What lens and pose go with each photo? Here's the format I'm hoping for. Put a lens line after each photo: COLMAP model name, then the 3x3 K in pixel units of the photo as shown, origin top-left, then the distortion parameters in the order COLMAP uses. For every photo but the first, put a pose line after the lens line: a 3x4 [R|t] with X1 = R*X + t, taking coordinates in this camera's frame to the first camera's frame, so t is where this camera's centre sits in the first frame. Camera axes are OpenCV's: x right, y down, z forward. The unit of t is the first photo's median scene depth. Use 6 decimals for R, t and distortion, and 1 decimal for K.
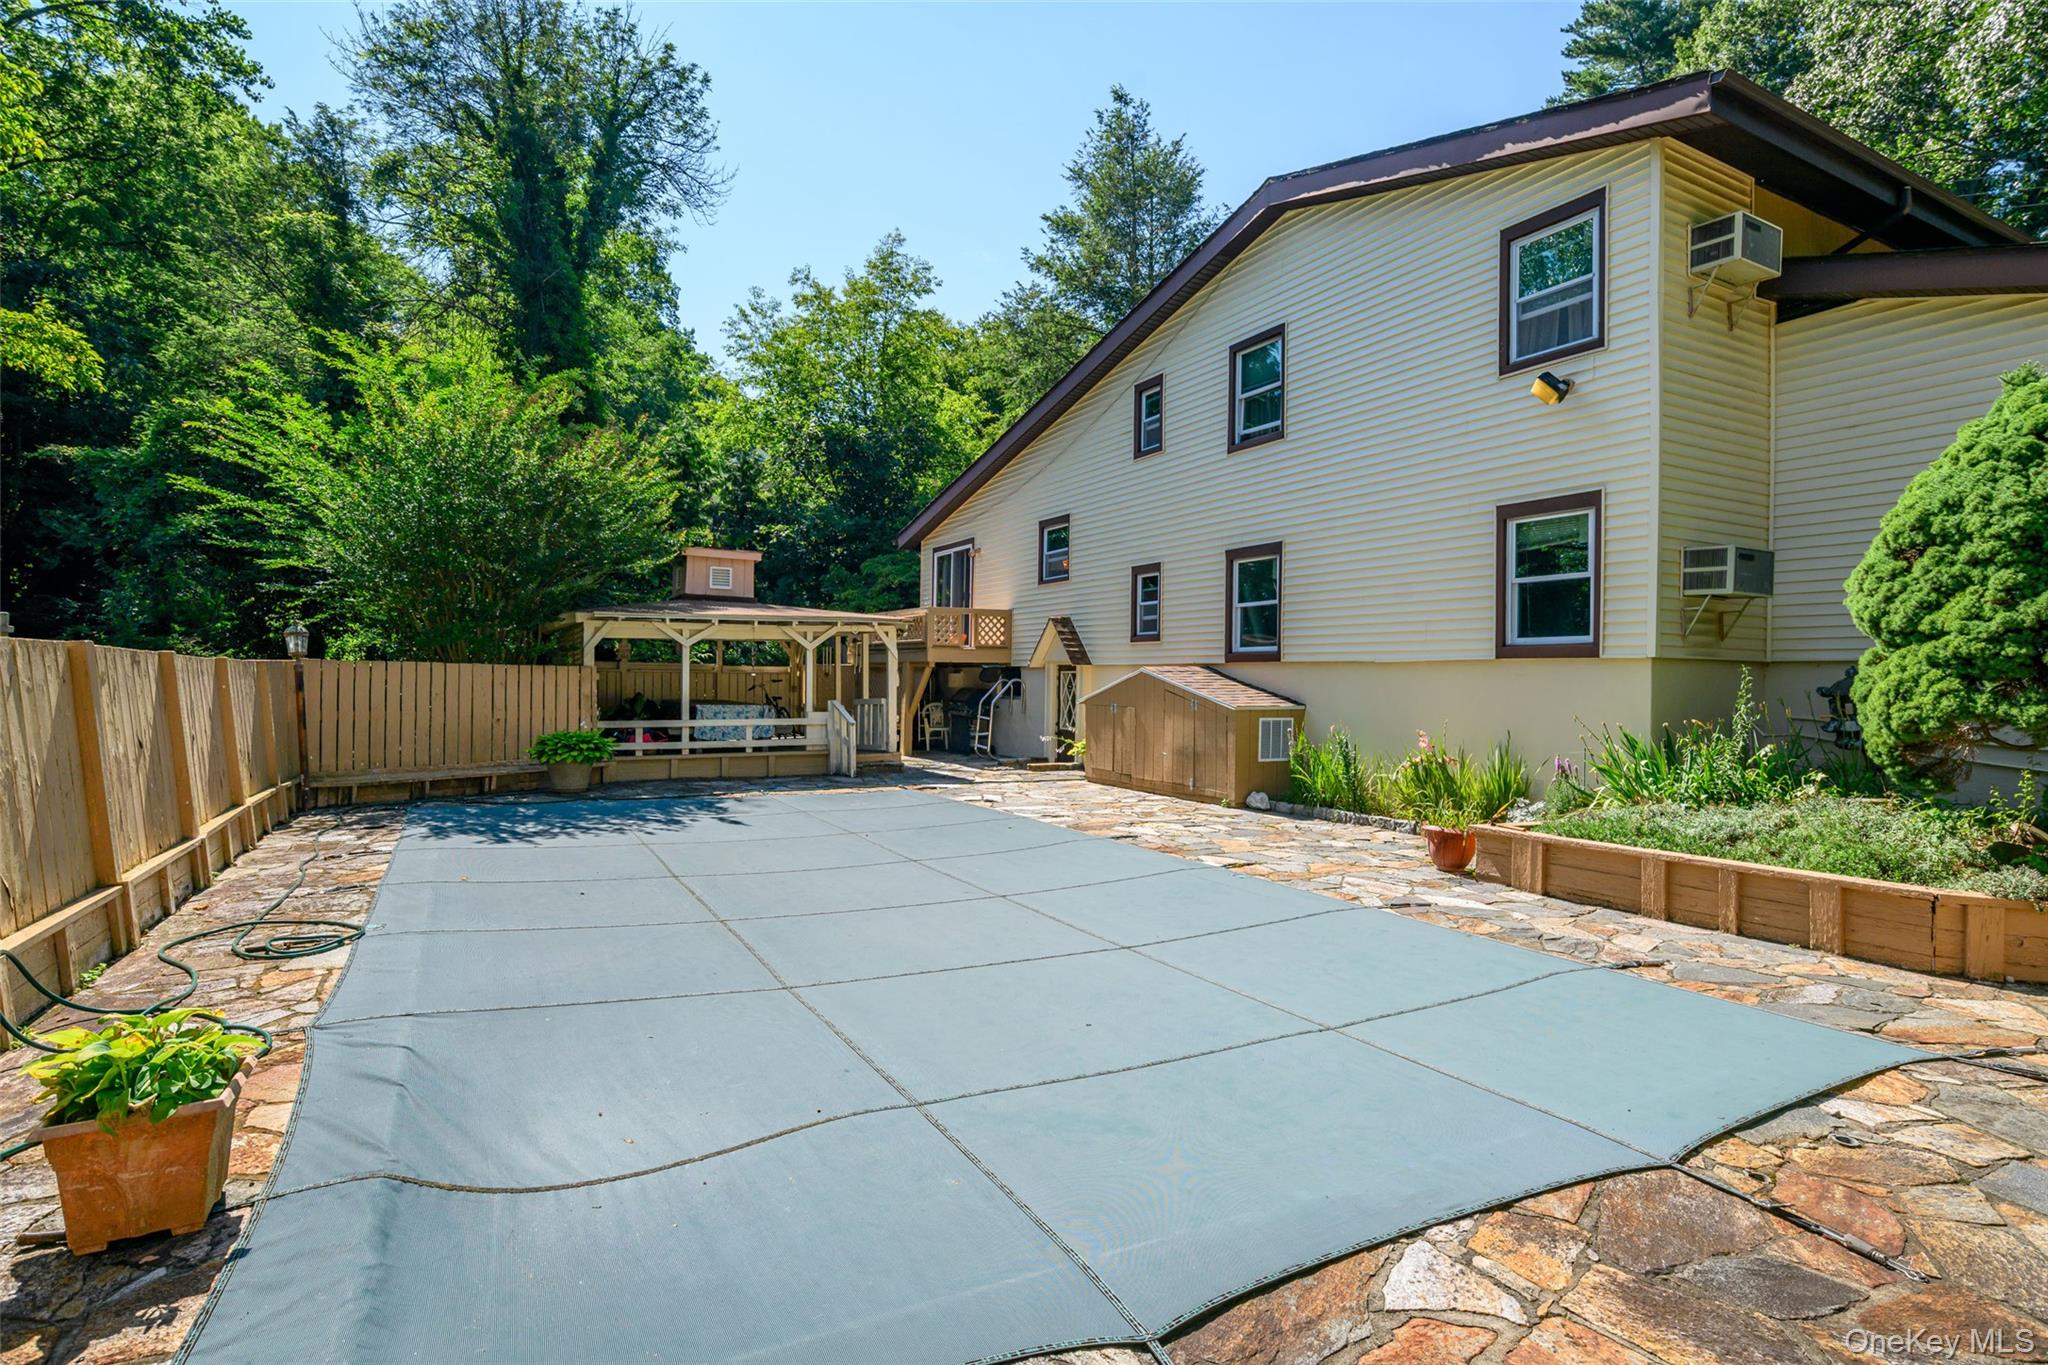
lens RADIAL K [[1036.4, 0, 1021.7], [0, 1036.4, 678.0], [0, 0, 1]] dist [-0.002942, 0.000981]
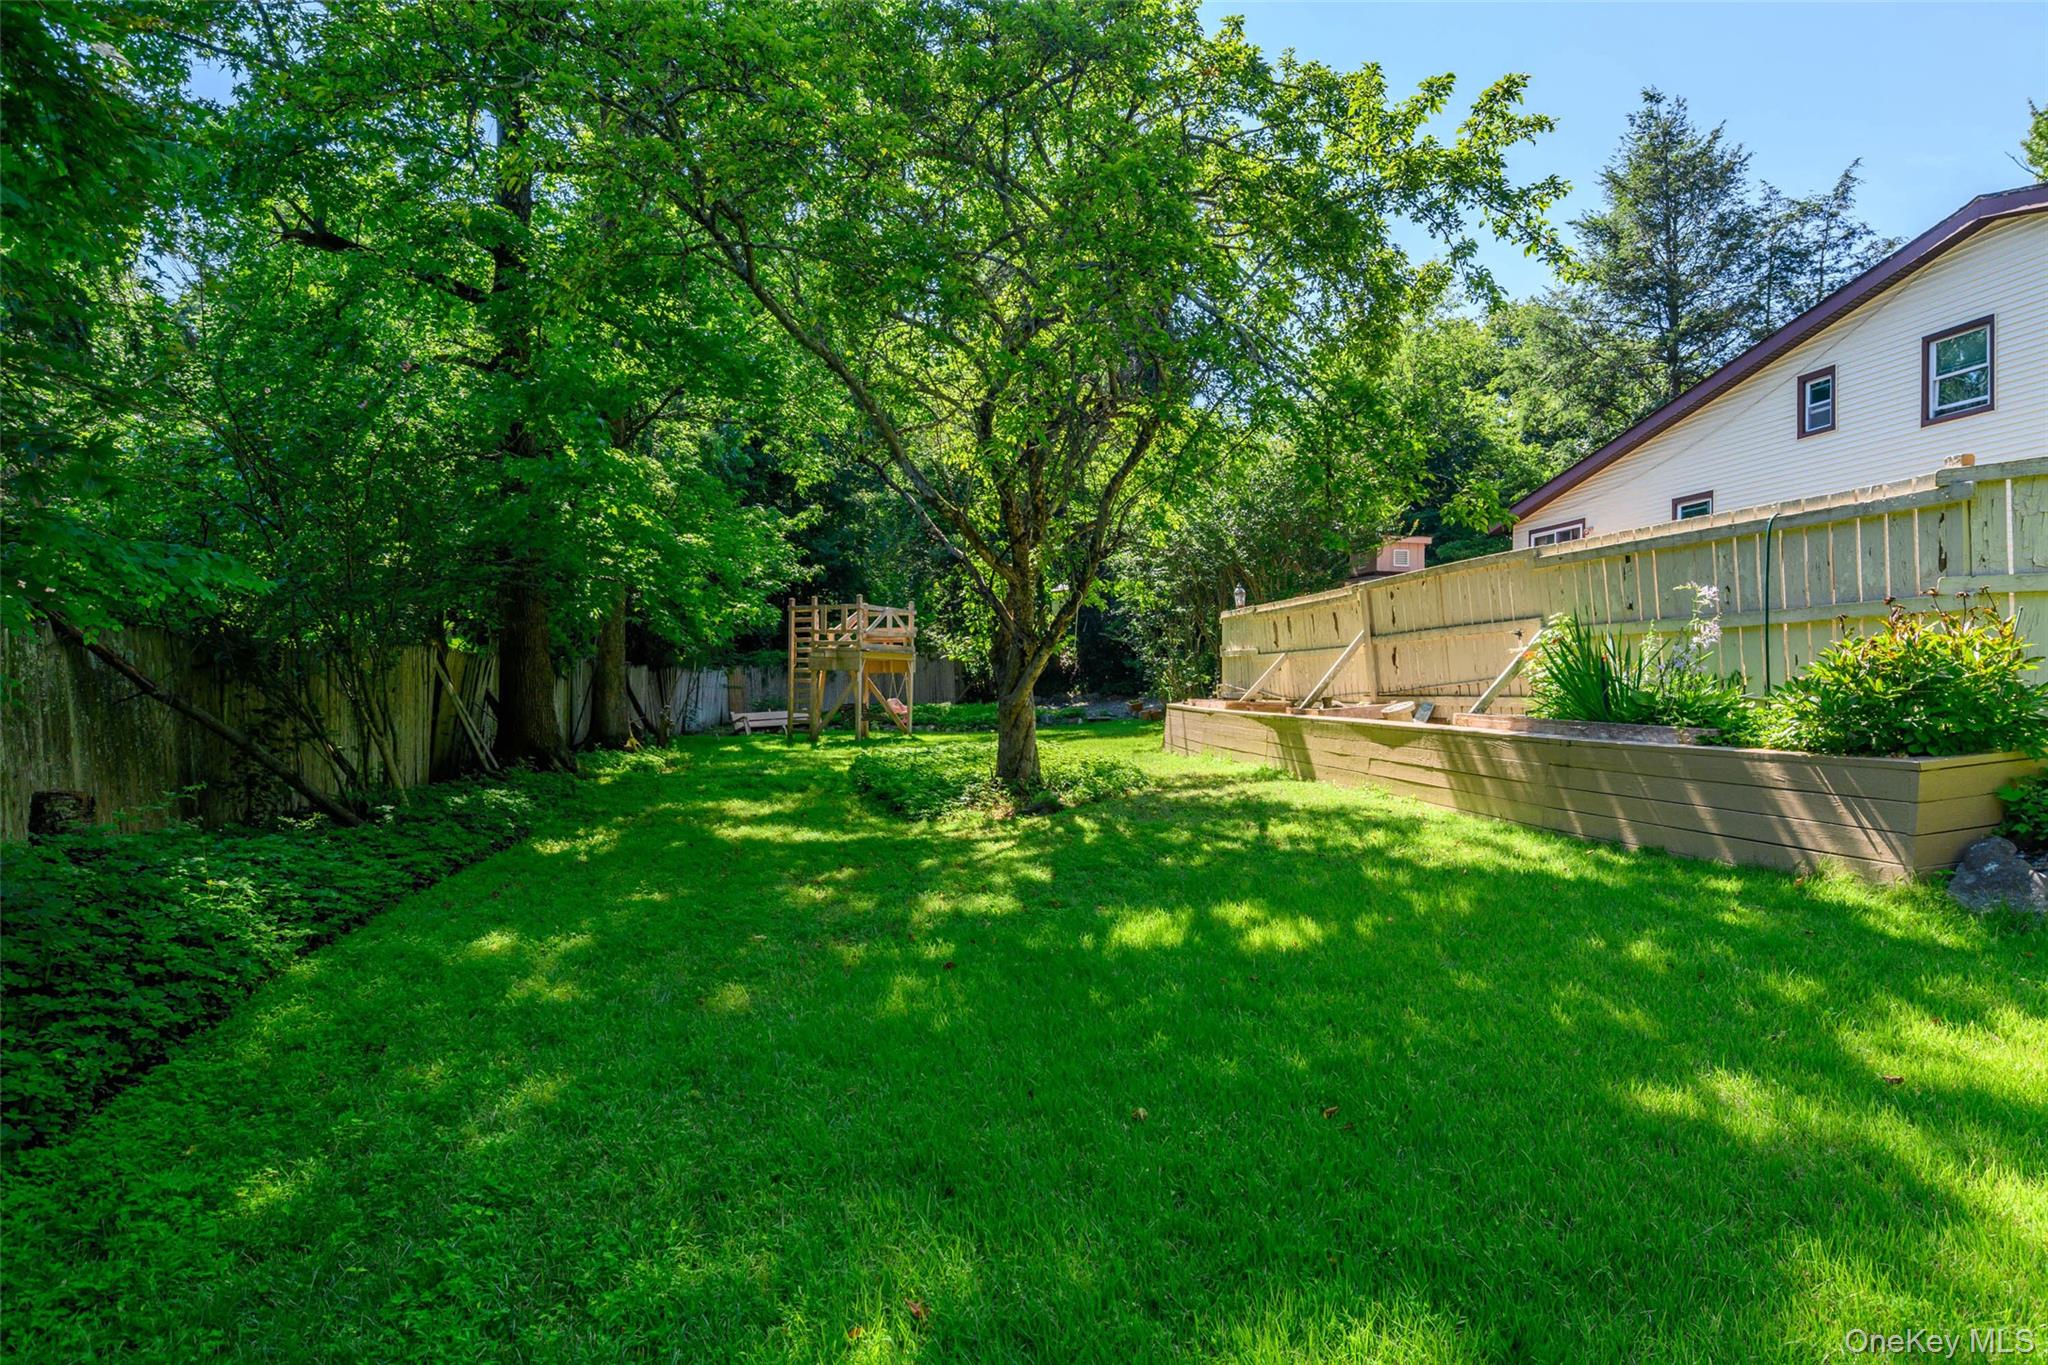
lens RADIAL K [[1036.4, 0, 1027.9], [0, 1036.4, 682.7], [0, 0, 1]] dist [-0.002942, 0.000981]
pose [[0.945014, -0.005256, -0.326987, -0.344259], [0.004028, 0.999982, -0.004434, 0.069424], [0.327005, 0.002873, 0.945018, -0.409052]]
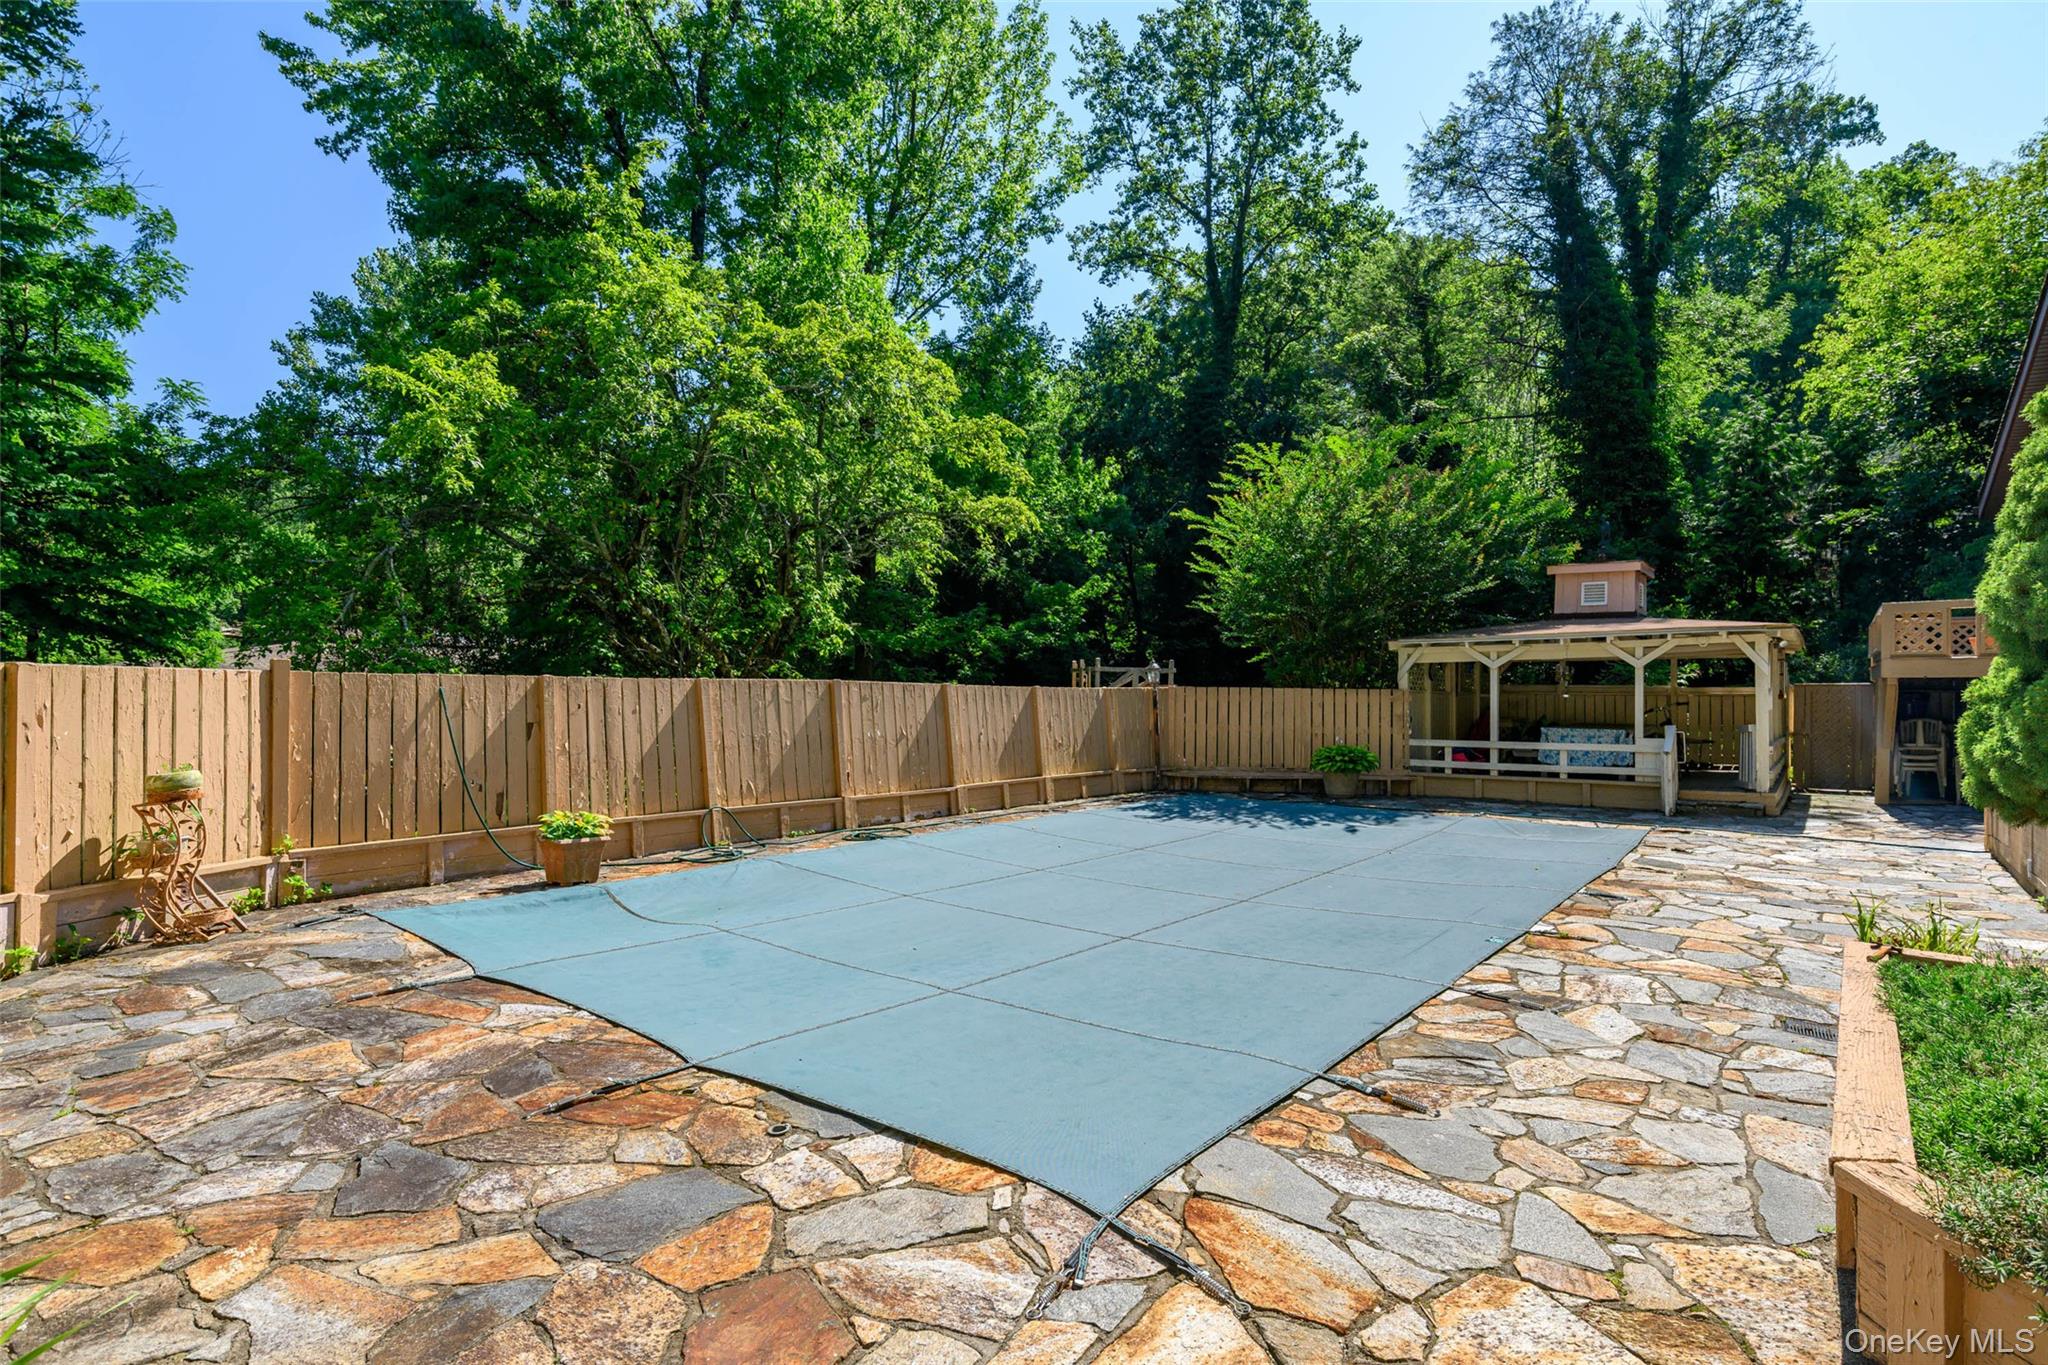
lens RADIAL K [[1036.4, 0, 1035.6], [0, 1036.4, 693.3], [0, 0, 1]] dist [-0.002942, 0.000981]
pose [[0.396307, -0.008792, -0.918076, 0.427913], [-0.002137, 0.999943, -0.010499, 0.005208], [0.918115, 0.006123, 0.396266, 0.190539]]
